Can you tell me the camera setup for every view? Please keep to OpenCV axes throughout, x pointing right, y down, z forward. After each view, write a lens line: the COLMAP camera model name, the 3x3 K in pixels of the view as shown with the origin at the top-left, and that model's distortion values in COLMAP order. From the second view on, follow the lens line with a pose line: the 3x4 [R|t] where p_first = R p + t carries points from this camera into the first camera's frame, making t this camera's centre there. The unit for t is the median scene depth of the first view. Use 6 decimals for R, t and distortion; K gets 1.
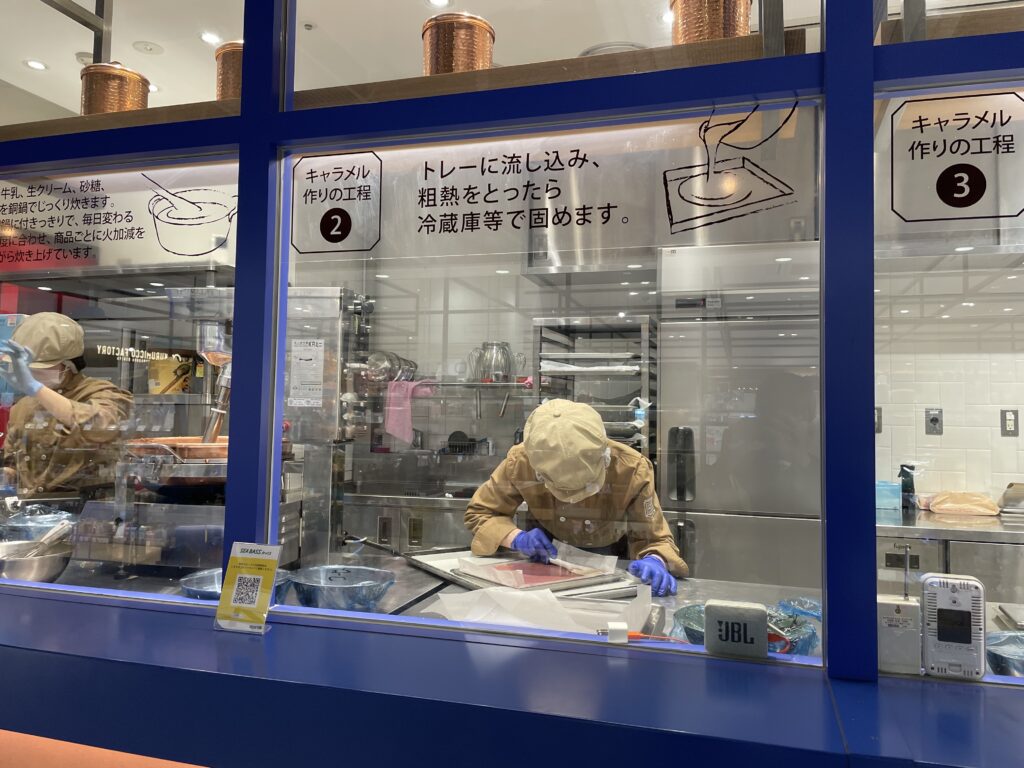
lens RADIAL K [[777.5, 0, 513.5], [0, 777.5, 369.0], [0, 0, 1]] dist [0.060998, -0.082034]
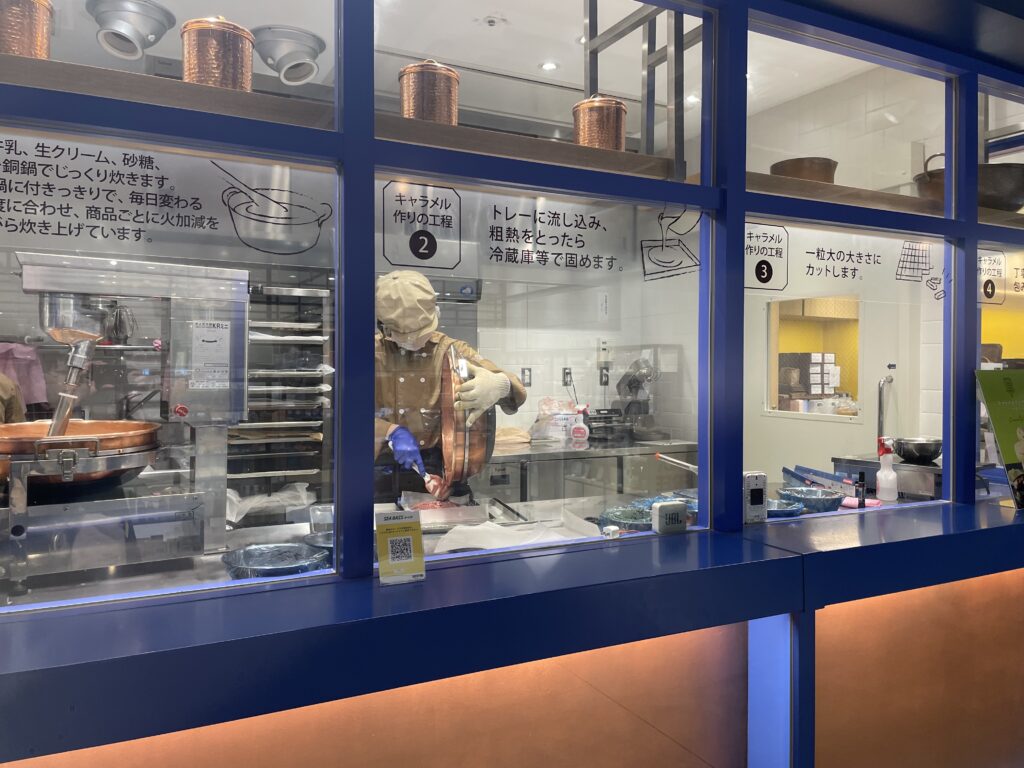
lens RADIAL K [[777.5, 0, 511.9], [0, 777.5, 374.5], [0, 0, 1]] dist [0.060998, -0.082034]
pose [[0.715996, -0.020032, 0.697817, -1.009549], [-0.033774, 0.997424, 0.063286, -0.067378], [-0.697287, -0.068881, 0.713475, 0.034176]]
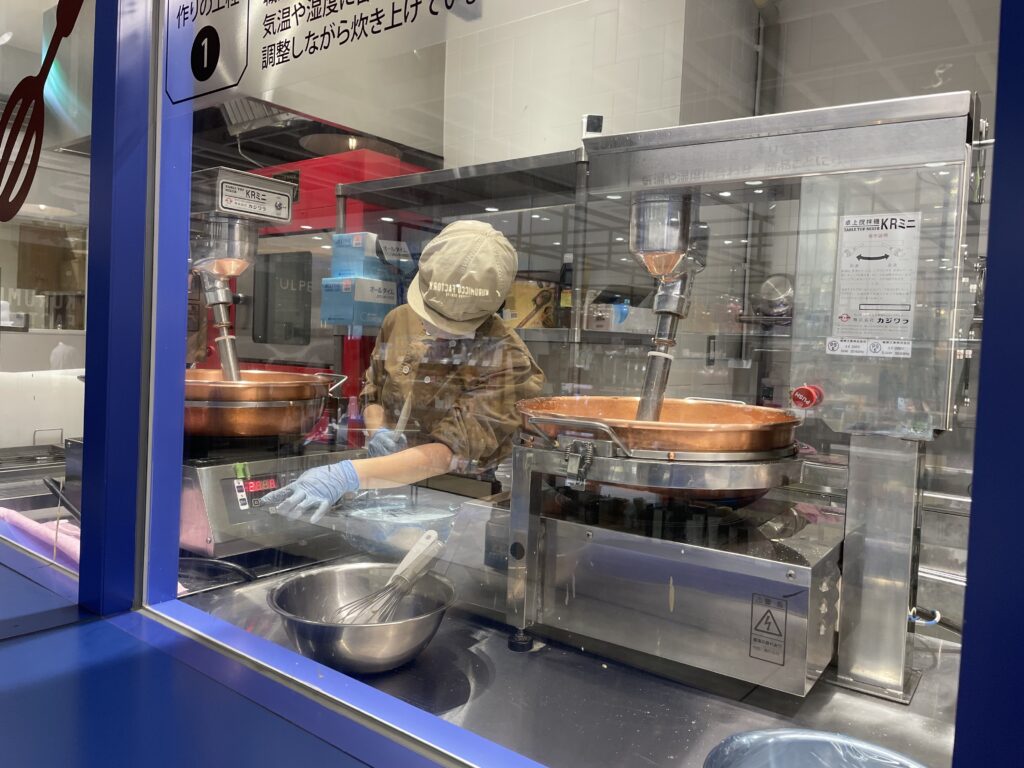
lens RADIAL K [[777.5, 0, 511.6], [0, 777.5, 376.4], [0, 0, 1]] dist [0.060998, -0.082034]
pose [[0.929780, 0.036656, -0.366287, -0.432842], [-0.003925, 0.995961, 0.089705, 0.026726], [0.368095, -0.081968, 0.926168, 0.691602]]
